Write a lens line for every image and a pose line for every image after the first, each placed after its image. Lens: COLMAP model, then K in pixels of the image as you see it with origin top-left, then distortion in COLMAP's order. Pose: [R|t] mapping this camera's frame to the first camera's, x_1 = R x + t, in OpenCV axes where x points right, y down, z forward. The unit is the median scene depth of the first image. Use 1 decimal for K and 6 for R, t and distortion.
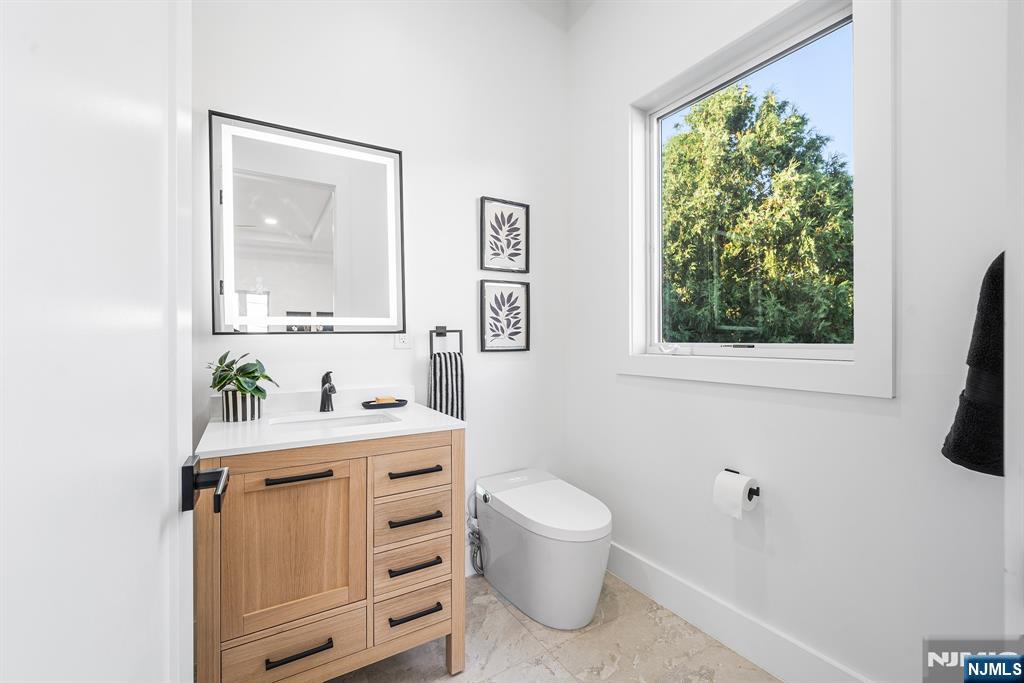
lens RADIAL K [[425.2, 0, 507.7], [0, 425.2, 337.5], [0, 0, 1]] dist [0.001225, 0.000004]
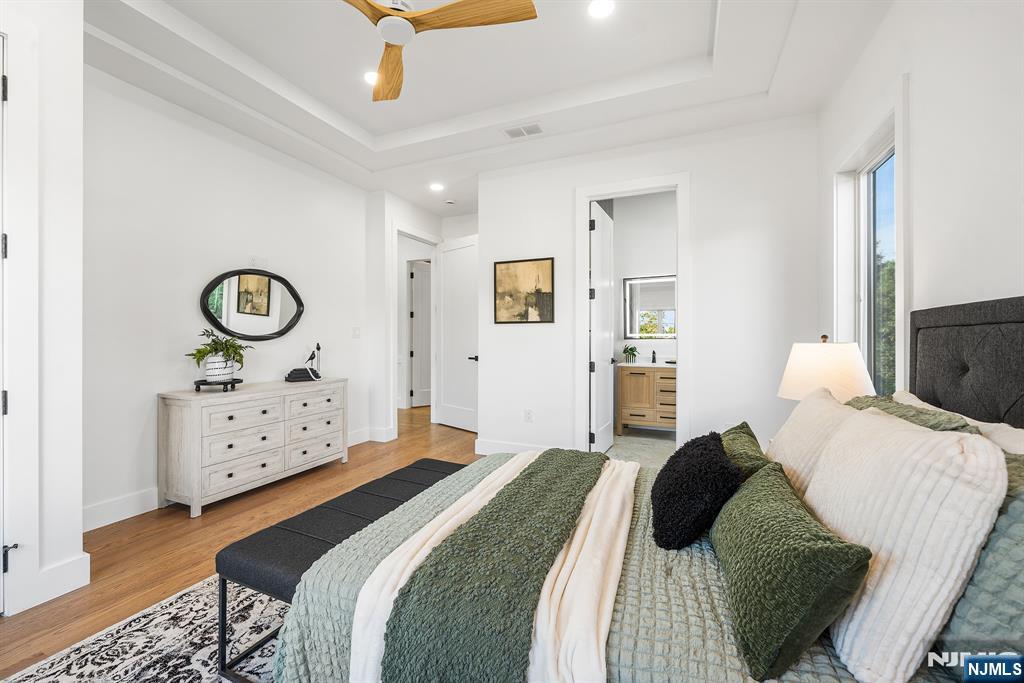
lens RADIAL K [[425.2, 0, 510.1], [0, 425.2, 340.4], [0, 0, 1]] dist [0.001225, 0.000004]
pose [[0.589160, 0.008002, -0.807976, 1.865844], [-0.010498, 0.999942, 0.002248, 0.008304], [0.807948, 0.007157, 0.589211, -2.152149]]
